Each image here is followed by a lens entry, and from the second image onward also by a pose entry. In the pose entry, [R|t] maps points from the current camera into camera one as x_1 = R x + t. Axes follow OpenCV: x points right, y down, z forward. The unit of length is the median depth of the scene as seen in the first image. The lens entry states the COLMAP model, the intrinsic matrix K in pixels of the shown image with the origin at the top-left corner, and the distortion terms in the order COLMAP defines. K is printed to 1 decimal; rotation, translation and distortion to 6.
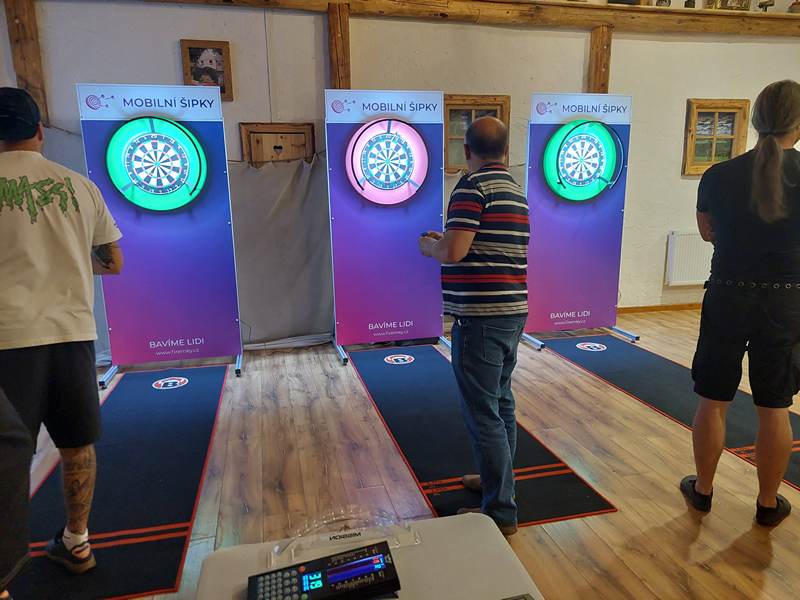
lens RADIAL K [[586.8, 0, 402.4], [0, 586.8, 306.5], [0, 0, 1]] dist [0.057777, -0.034033]
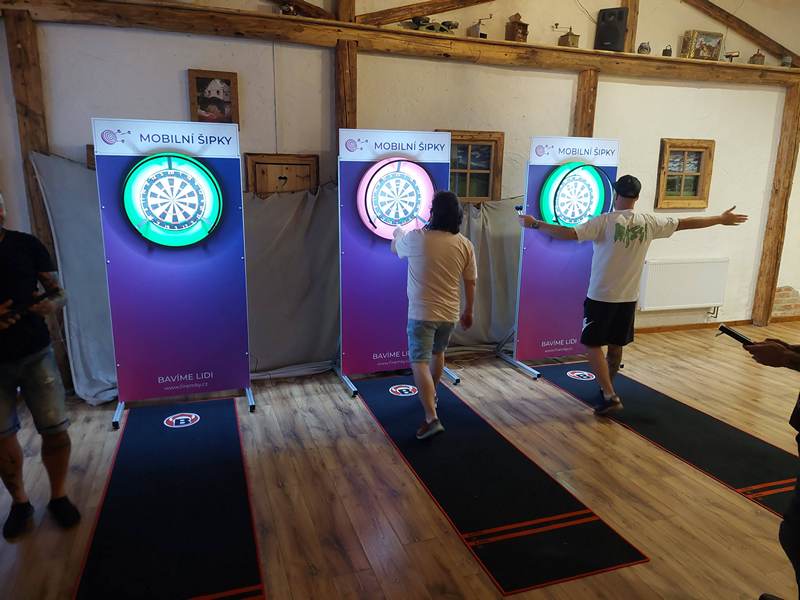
lens RADIAL K [[586.8, 0, 398.9], [0, 586.8, 299.8], [0, 0, 1]] dist [0.057777, -0.034033]
pose [[0.994755, 0.008392, 0.101942, -0.123915], [-0.008707, 0.999959, 0.002651, -0.071875], [-0.101915, -0.003525, 0.994787, -0.020777]]
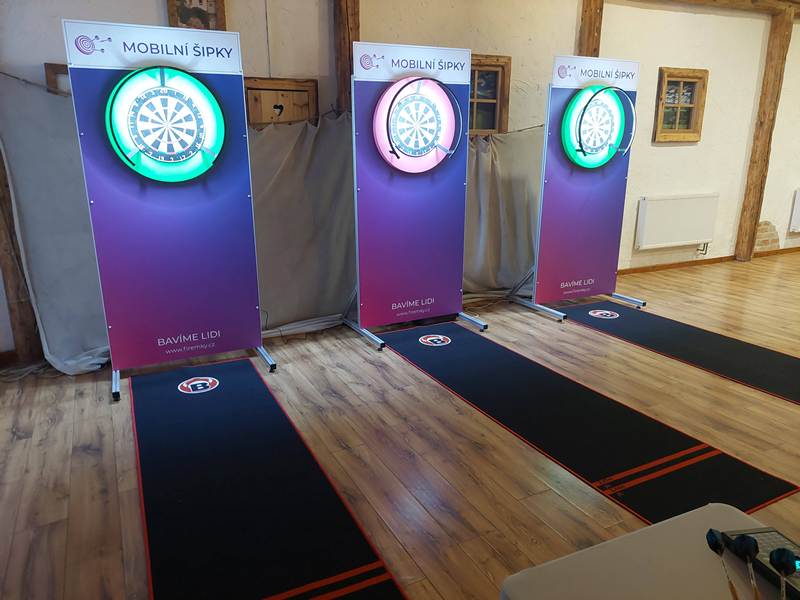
lens RADIAL K [[586.8, 0, 393.9], [0, 586.8, 299.7], [0, 0, 1]] dist [0.057777, -0.034033]
pose [[0.974482, -0.048881, 0.219079, -0.269683], [0.037369, 0.997709, 0.056387, -0.029719], [-0.221334, -0.046761, 0.974076, 0.103415]]
